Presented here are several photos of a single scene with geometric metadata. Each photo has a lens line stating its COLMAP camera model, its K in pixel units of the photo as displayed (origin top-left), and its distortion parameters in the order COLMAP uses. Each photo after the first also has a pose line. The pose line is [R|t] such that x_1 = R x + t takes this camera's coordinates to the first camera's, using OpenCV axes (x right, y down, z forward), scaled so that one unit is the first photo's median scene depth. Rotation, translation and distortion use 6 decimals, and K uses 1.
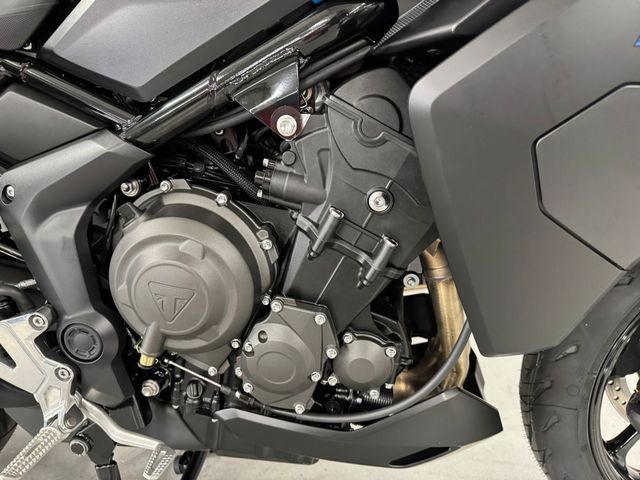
lens RADIAL K [[447.8, 0, 320.0], [0, 447.8, 240.0], [0, 0, 1]] dist [0.007011, -0.000510]
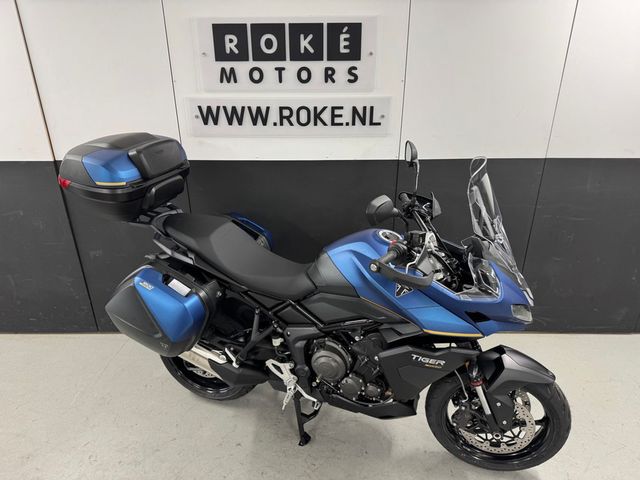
lens RADIAL K [[447.8, 0, 320.0], [0, 447.8, 240.0], [0, 0, 1]] dist [0.007011, -0.000510]
pose [[0.974491, 0.118288, -0.190724, 0.247218], [-0.096778, 0.988235, 0.118430, -1.438120], [0.202489, -0.096951, 0.974474, -2.750603]]
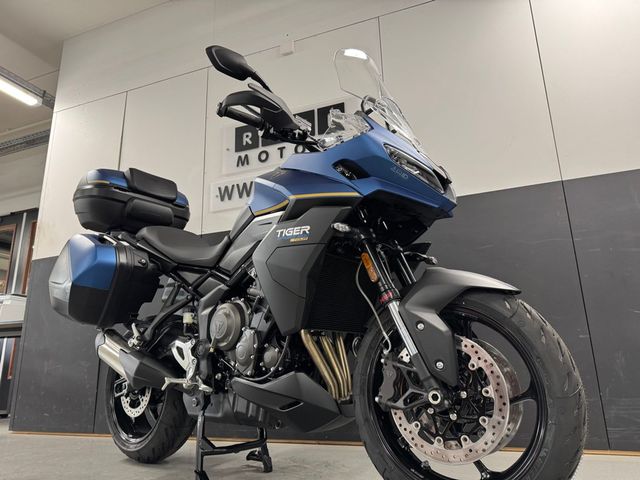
lens RADIAL K [[442.9, 0, 324.2], [0, 442.9, 241.1], [0, 0, 1]] dist [0.014687, -0.000225]
pose [[0.835249, -0.134081, -0.533274, 1.953631], [-0.173596, 0.855919, -0.487101, 0.958746], [0.521750, 0.499425, 0.691629, -1.064349]]
